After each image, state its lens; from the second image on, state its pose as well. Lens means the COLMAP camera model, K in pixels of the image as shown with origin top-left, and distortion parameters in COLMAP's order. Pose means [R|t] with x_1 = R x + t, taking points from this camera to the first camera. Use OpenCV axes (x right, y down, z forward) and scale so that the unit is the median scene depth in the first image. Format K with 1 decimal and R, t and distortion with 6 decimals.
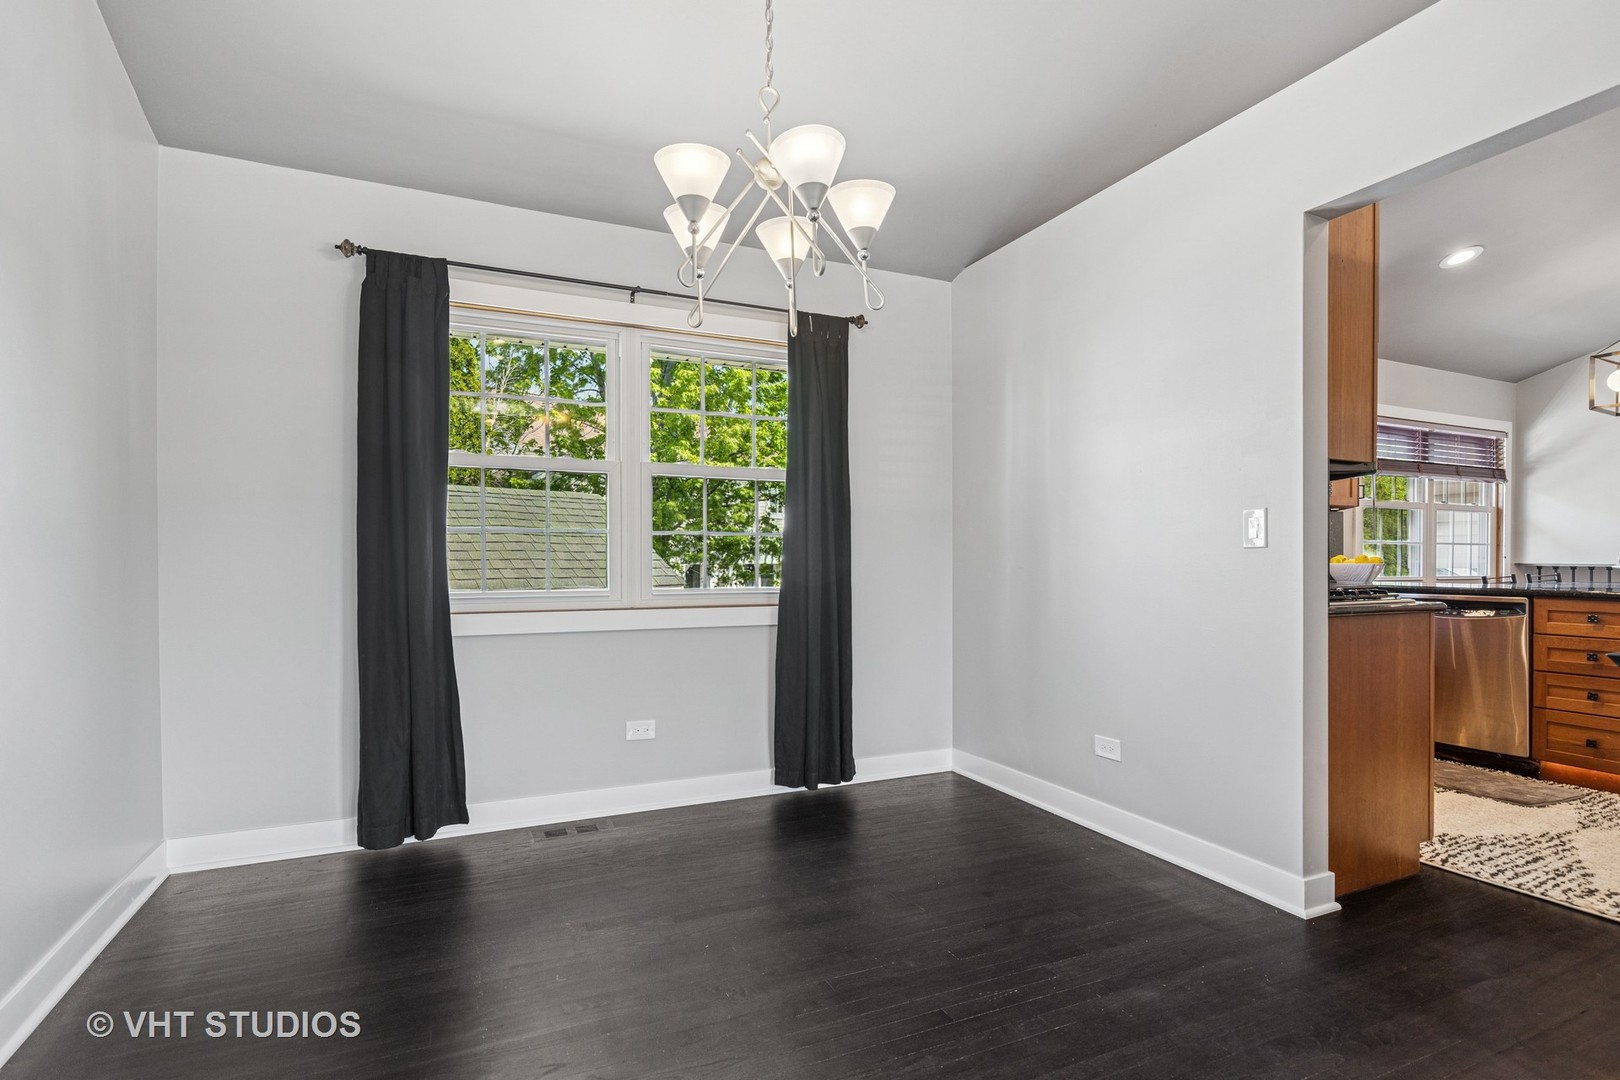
lens RADIAL K [[784.7, 0, 811.8], [0, 784.7, 561.6], [0, 0, 1]] dist [-0.001995, -0.000852]
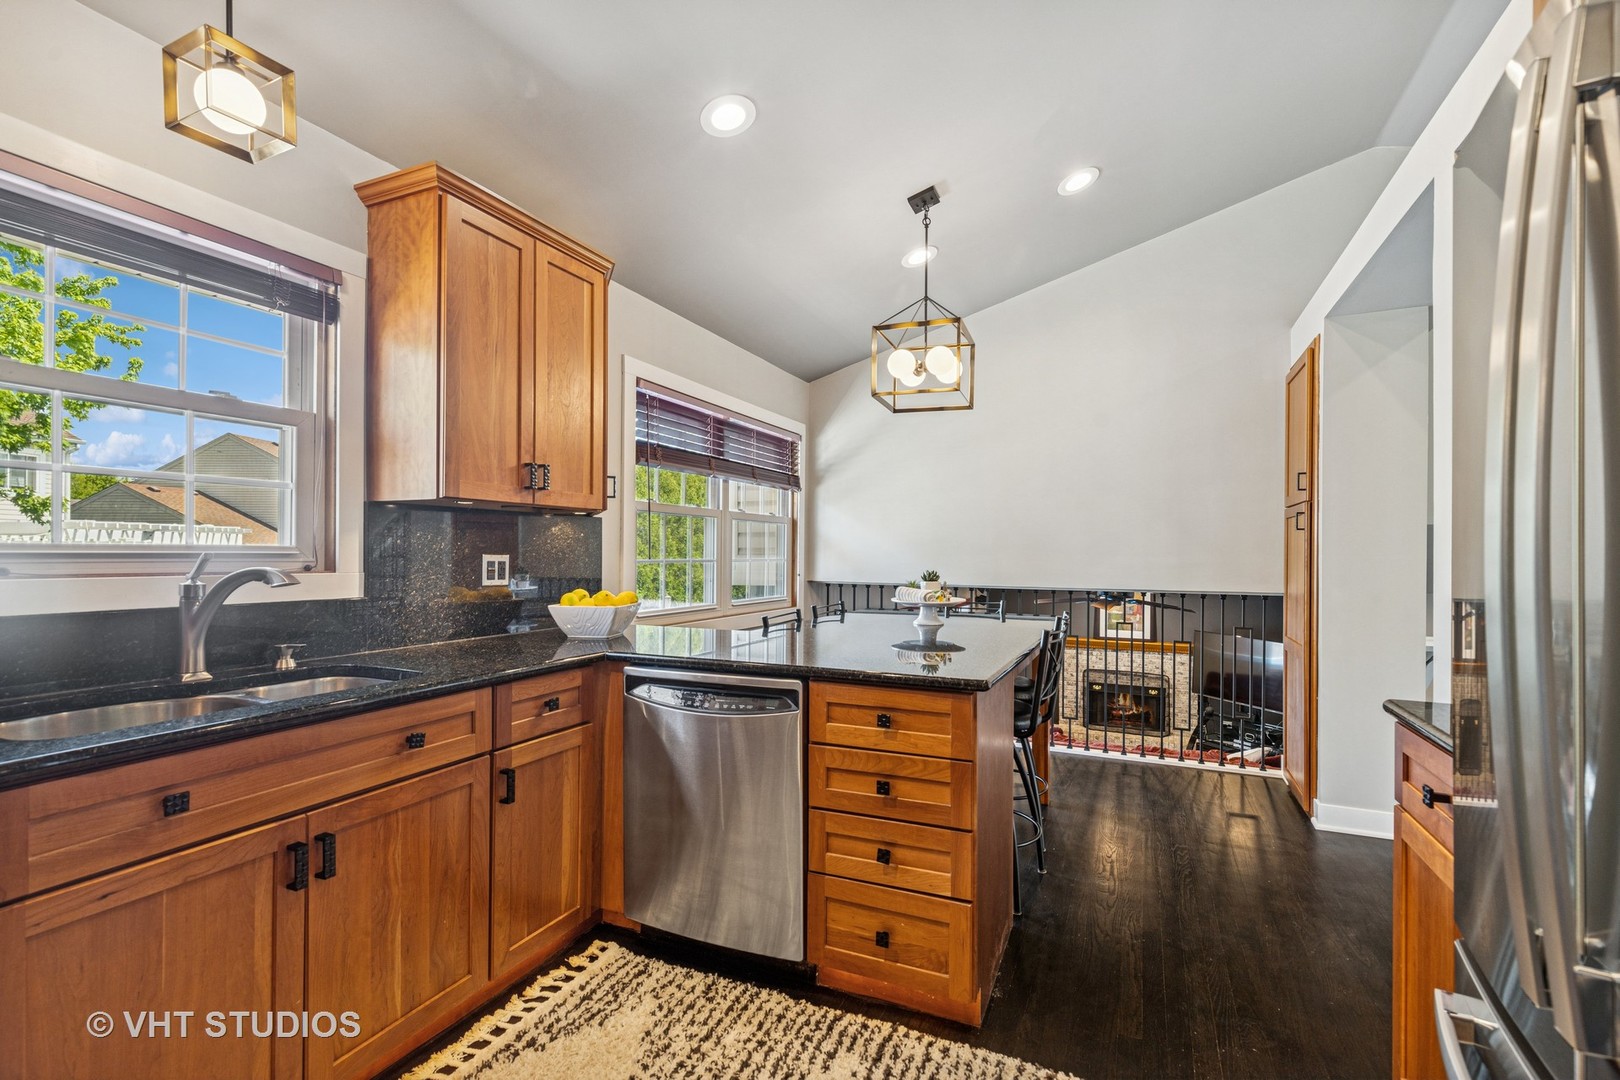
lens RADIAL K [[731.9, 0, 809.4], [0, 731.9, 541.4], [0, 0, 1]] dist [0.006861, -0.000332]
pose [[0.755748, 0.012949, 0.654734, 0.376195], [-0.001018, 0.999827, -0.018599, -0.030174], [-0.654862, 0.013389, 0.755630, 0.391699]]
